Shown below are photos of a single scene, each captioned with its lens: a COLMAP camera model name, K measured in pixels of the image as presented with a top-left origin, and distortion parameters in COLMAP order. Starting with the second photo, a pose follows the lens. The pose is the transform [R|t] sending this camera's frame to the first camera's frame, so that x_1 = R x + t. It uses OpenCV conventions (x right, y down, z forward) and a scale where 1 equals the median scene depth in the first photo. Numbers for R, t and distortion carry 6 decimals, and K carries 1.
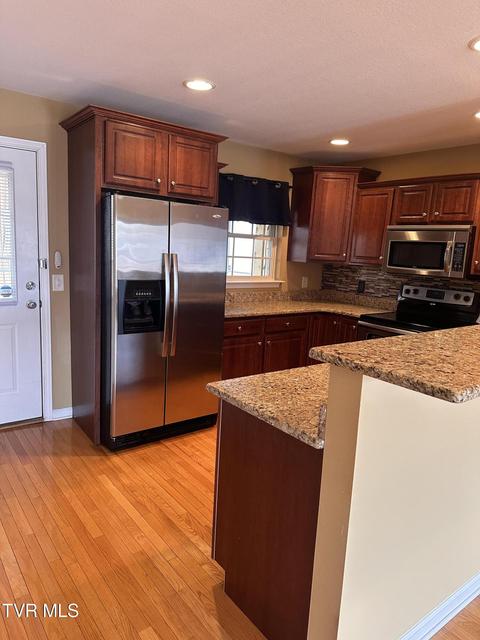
lens RADIAL K [[450.7, 0, 237.3], [0, 450.7, 324.4], [0, 0, 1]] dist [0.147378, -0.238727]
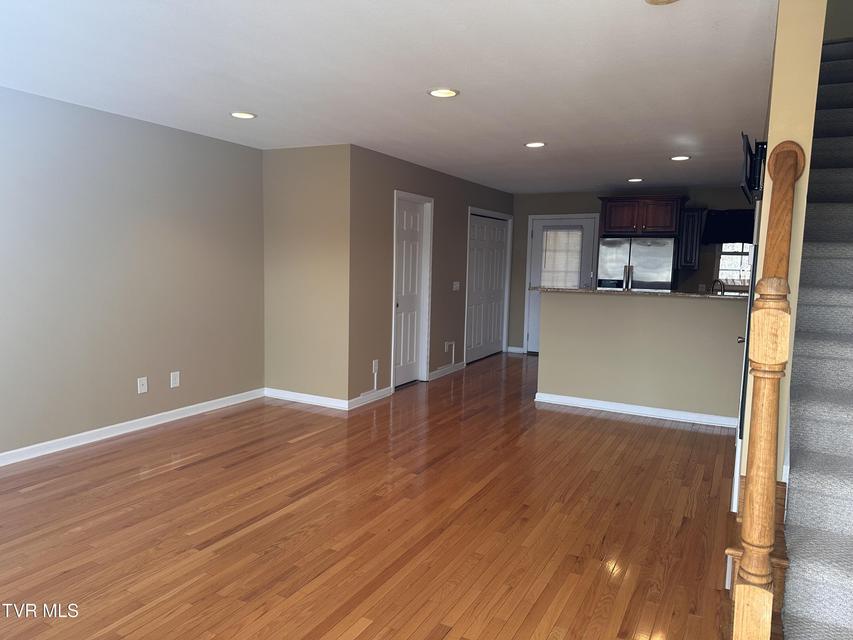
lens RADIAL K [[600.7, 0, 423.4], [0, 600.7, 324.4], [0, 0, 1]] dist [0.147378, -0.238727]
pose [[0.407422, 0.050986, -0.911816, 1.357324], [-0.157124, 0.987465, -0.014991, 0.185900], [0.899622, 0.149376, 0.410326, -0.539738]]
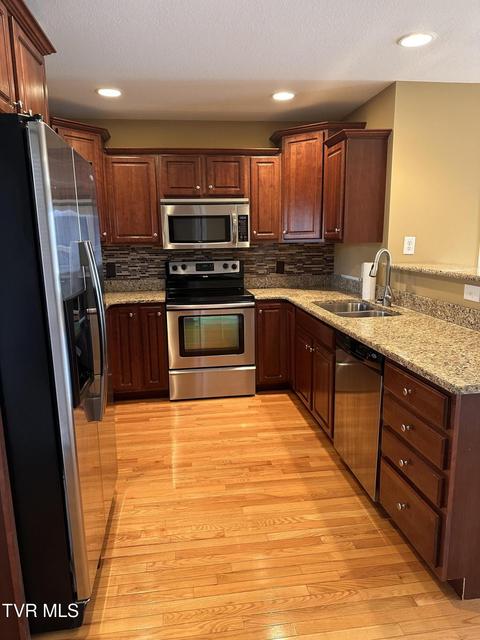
lens RADIAL K [[450.7, 0, 237.3], [0, 450.7, 324.4], [0, 0, 1]] dist [0.147378, -0.238727]
pose [[0.500135, -0.229556, 0.834967, -0.423852], [0.193611, 0.969457, 0.150560, -0.080212], [-0.844026, 0.086358, 0.529303, 0.412153]]
